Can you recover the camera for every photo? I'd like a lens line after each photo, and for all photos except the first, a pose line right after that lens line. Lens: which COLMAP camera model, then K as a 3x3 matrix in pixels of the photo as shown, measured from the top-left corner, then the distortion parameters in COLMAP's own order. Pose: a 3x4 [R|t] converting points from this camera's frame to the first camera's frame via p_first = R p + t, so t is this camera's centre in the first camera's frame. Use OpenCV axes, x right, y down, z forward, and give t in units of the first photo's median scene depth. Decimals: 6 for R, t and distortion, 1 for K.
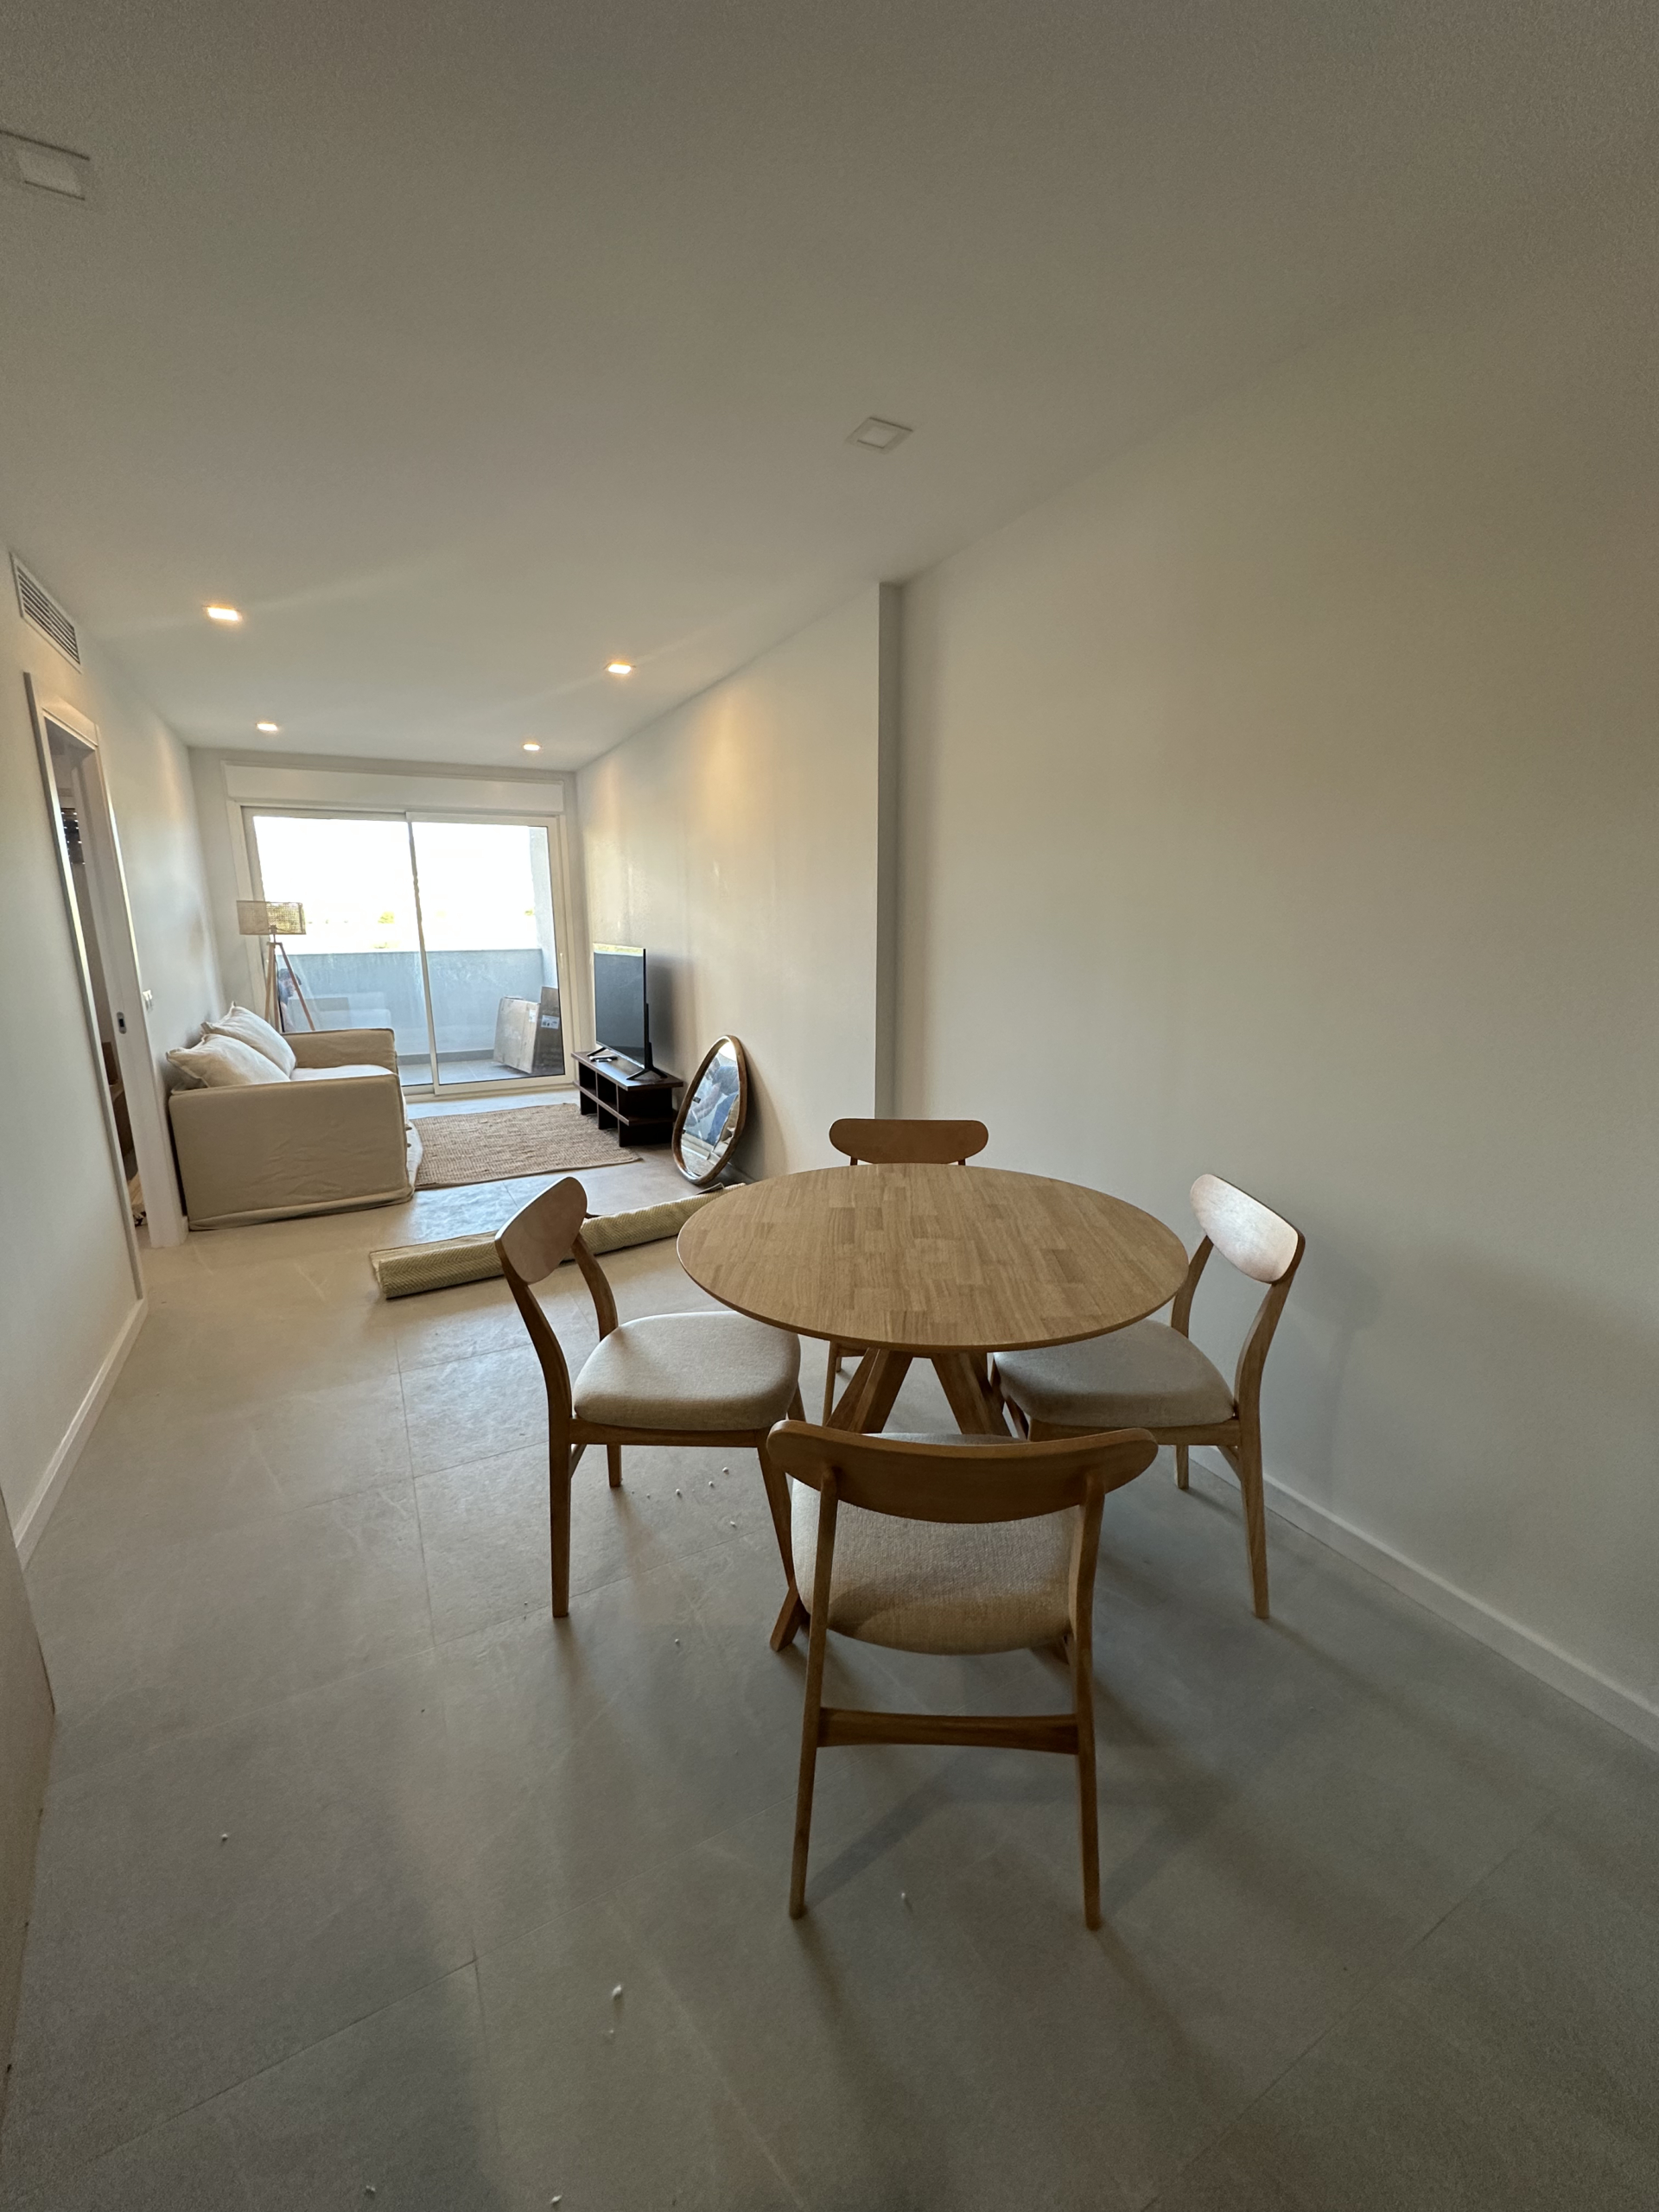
lens RADIAL K [[875.4, 0, 821.8], [0, 875.4, 1110.0], [0, 0, 1]] dist [-0.001383, 0.000123]
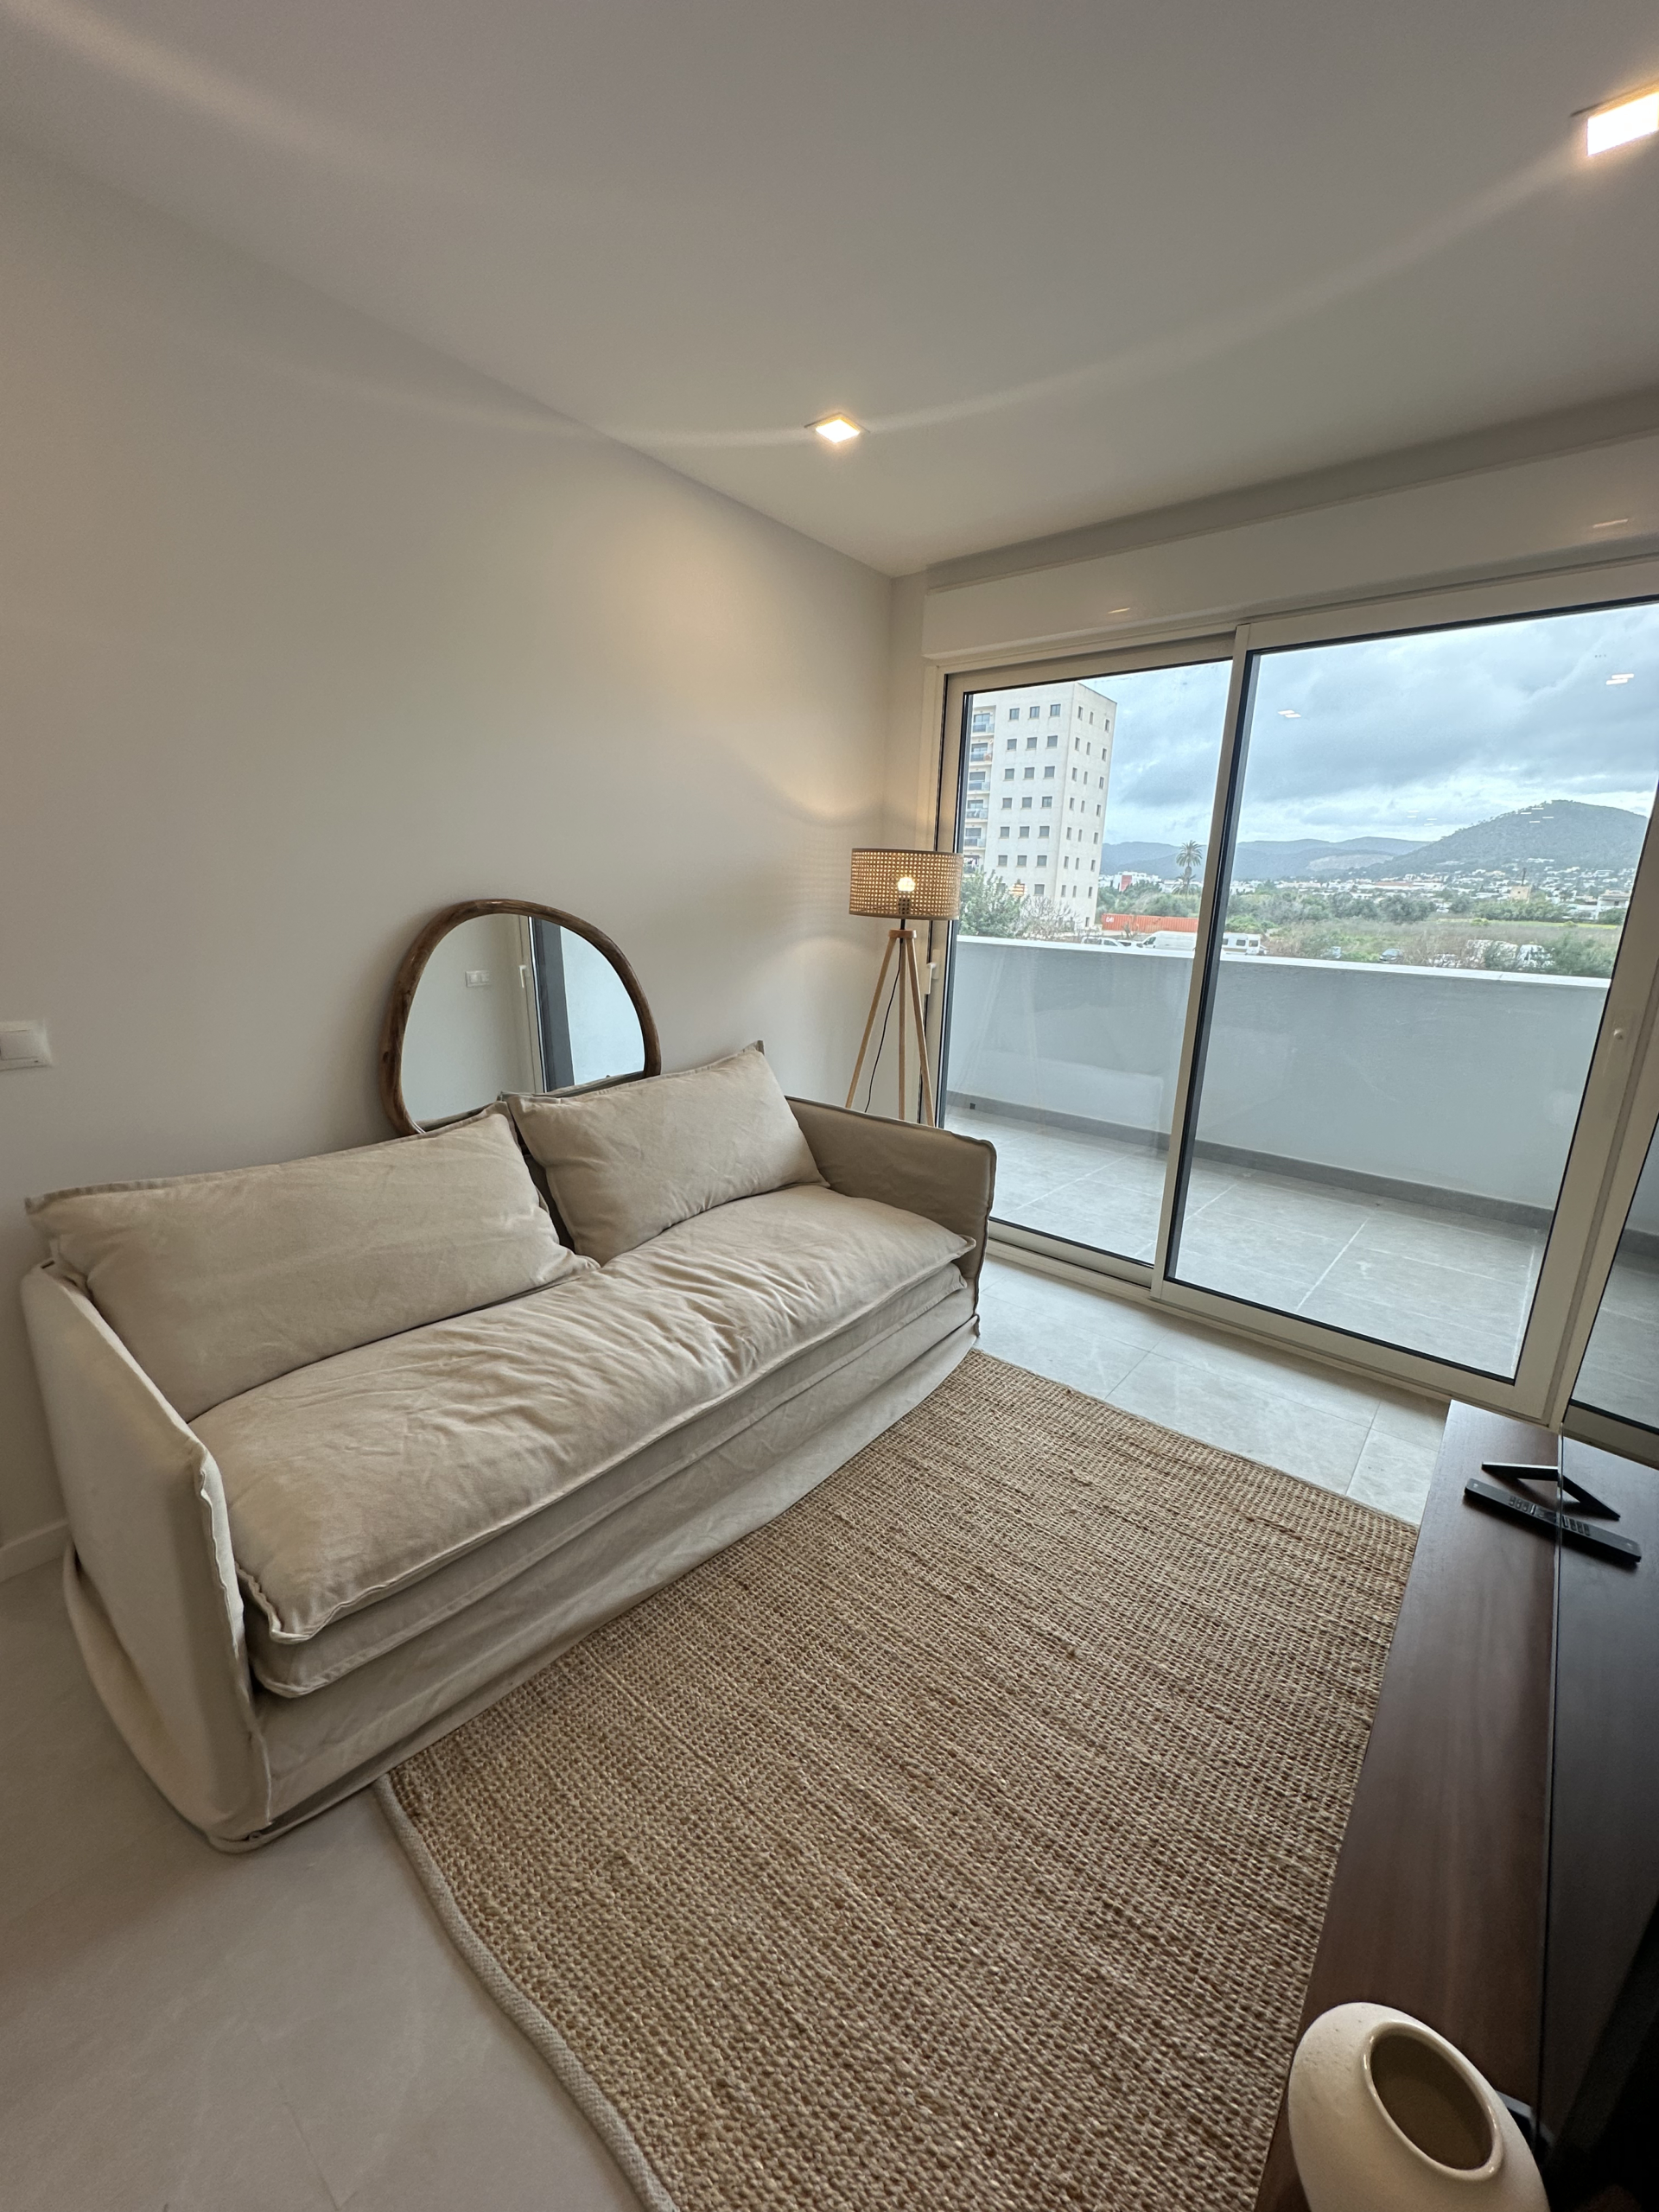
lens RADIAL K [[875.4, 0, 831.1], [0, 875.4, 1106.7], [0, 0, 1]] dist [-0.001383, 0.000123]
pose [[0.386900, 0.239432, -0.890495, -0.144254], [-0.234964, 0.959424, 0.155879, -0.154618], [0.891684, 0.148924, 0.427459, 0.718699]]
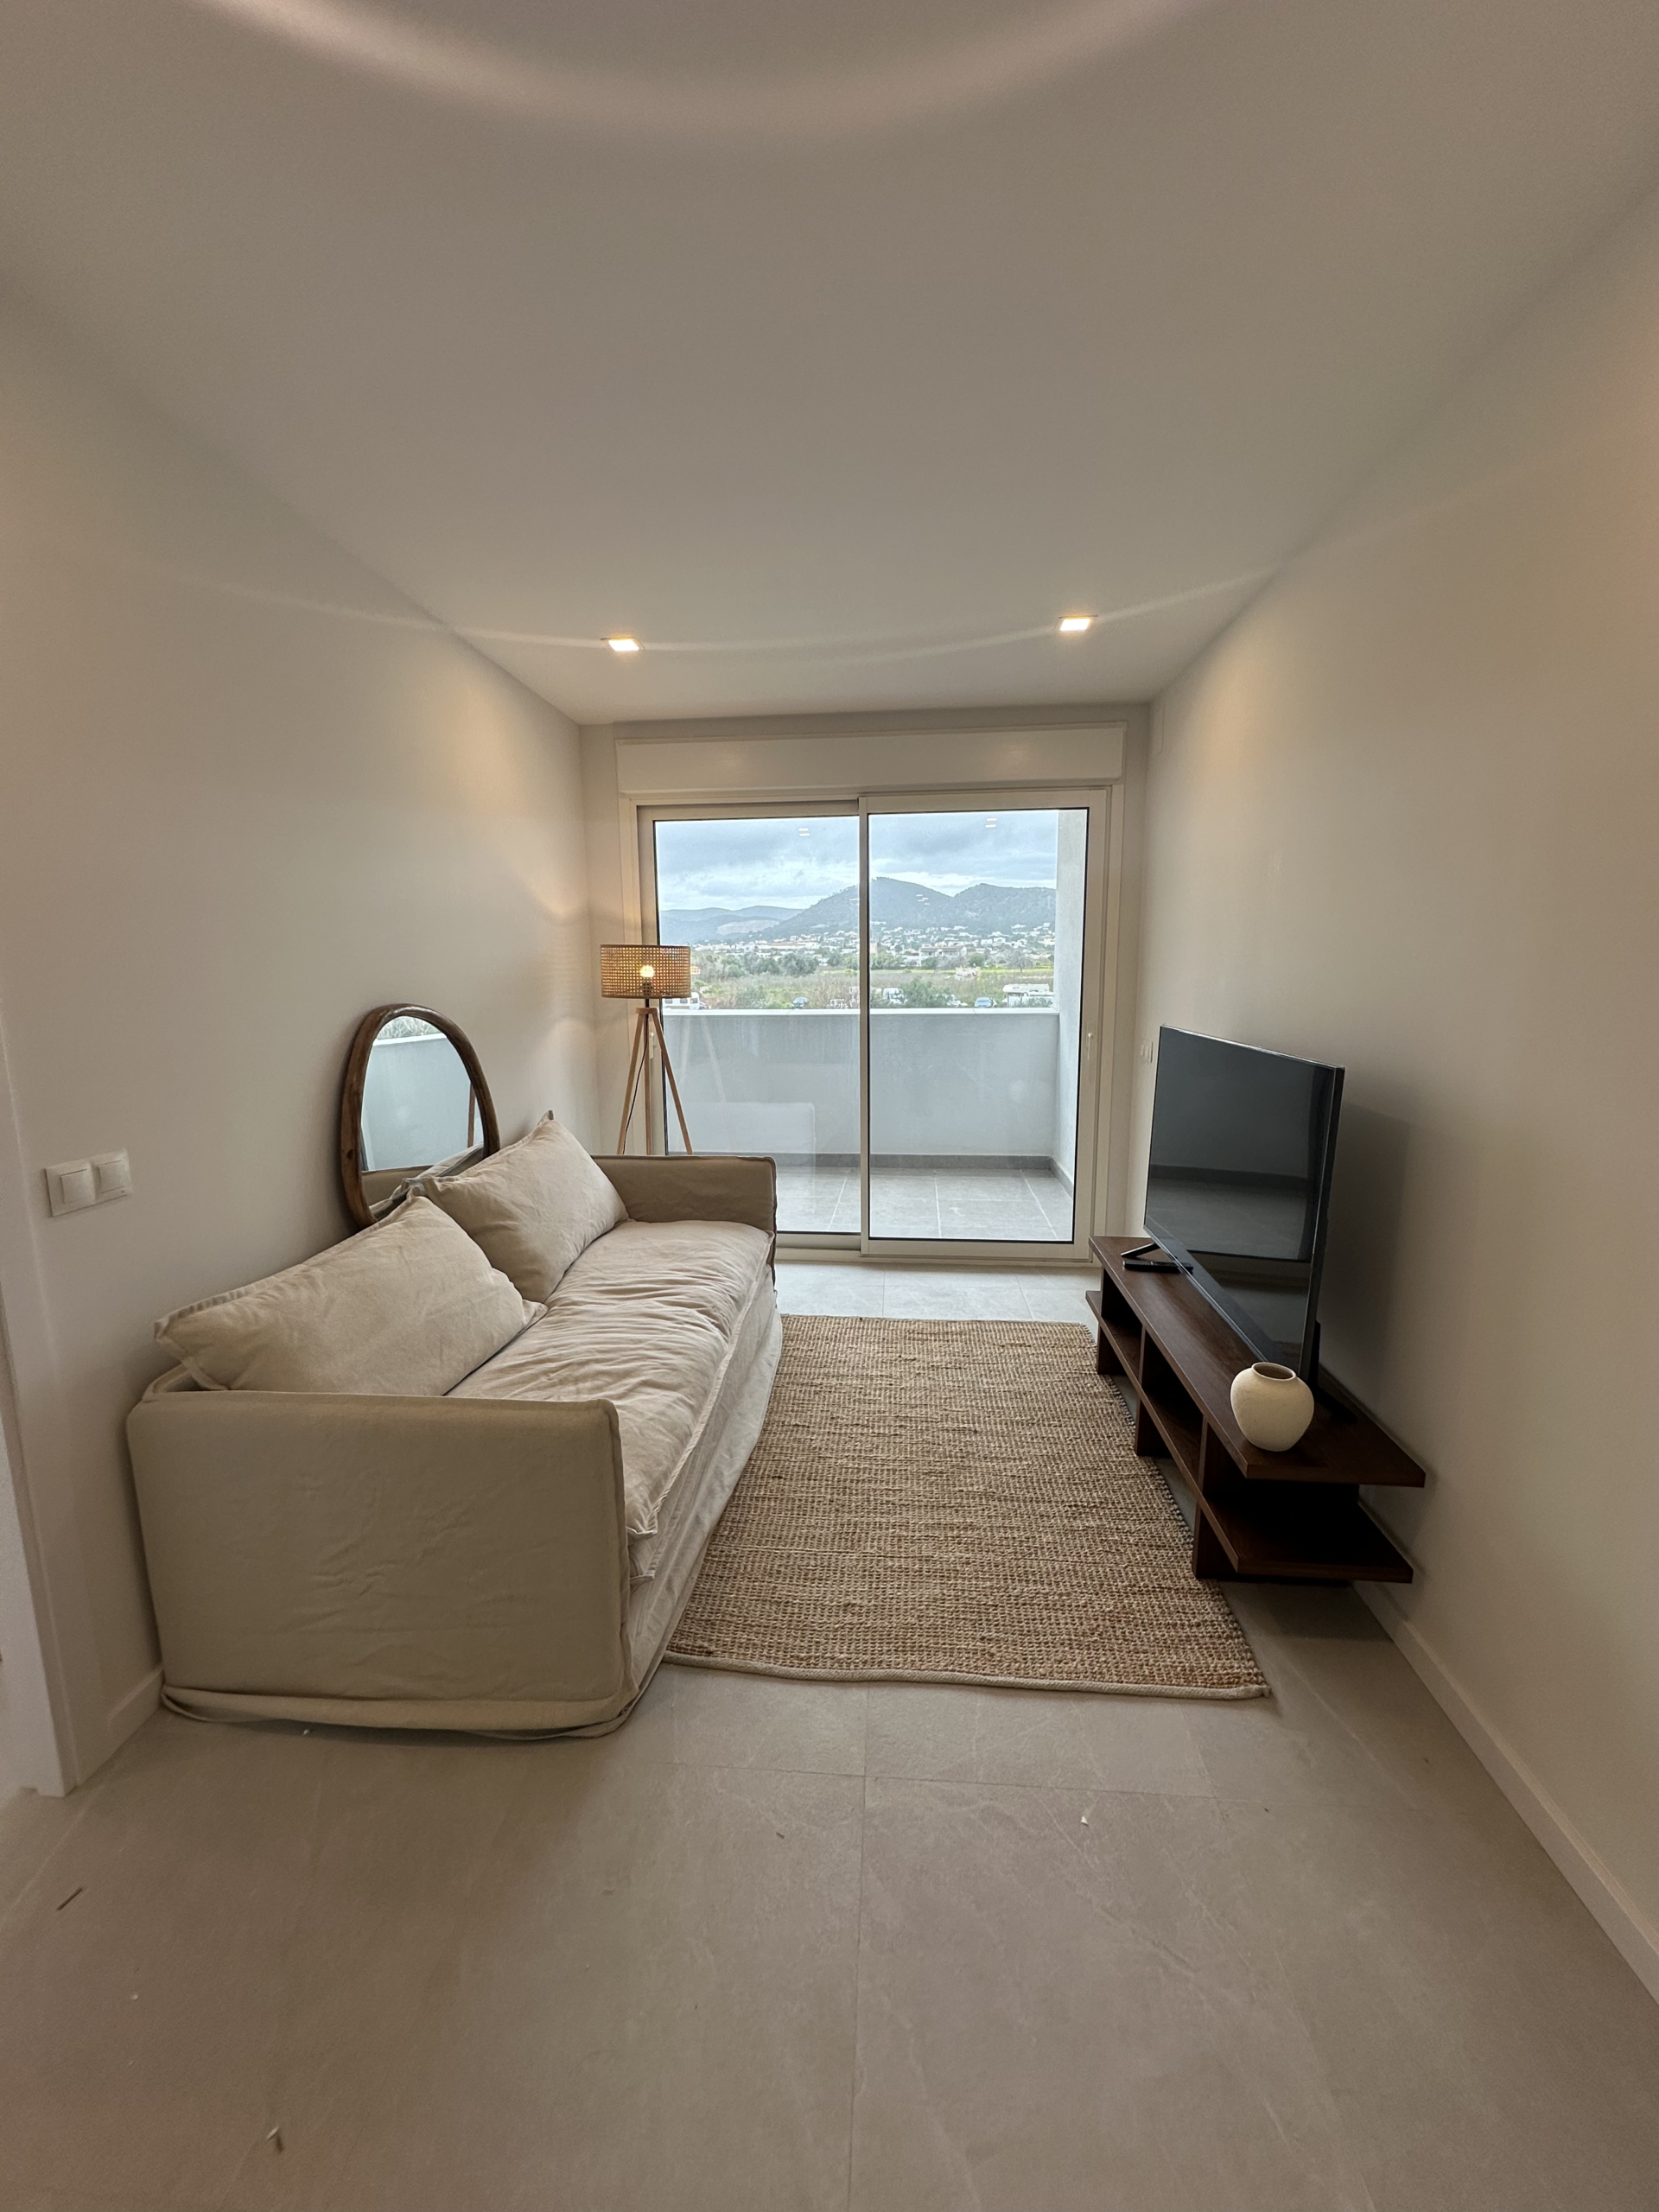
lens RADIAL K [[875.4, 0, 826.2], [0, 875.4, 1108.1], [0, 0, 1]] dist [-0.001383, 0.000123]
pose [[0.842527, 0.085319, -0.531854, -0.156657], [-0.113171, 0.993376, -0.019923, -0.114576], [0.526631, 0.076976, 0.846602, 0.503111]]
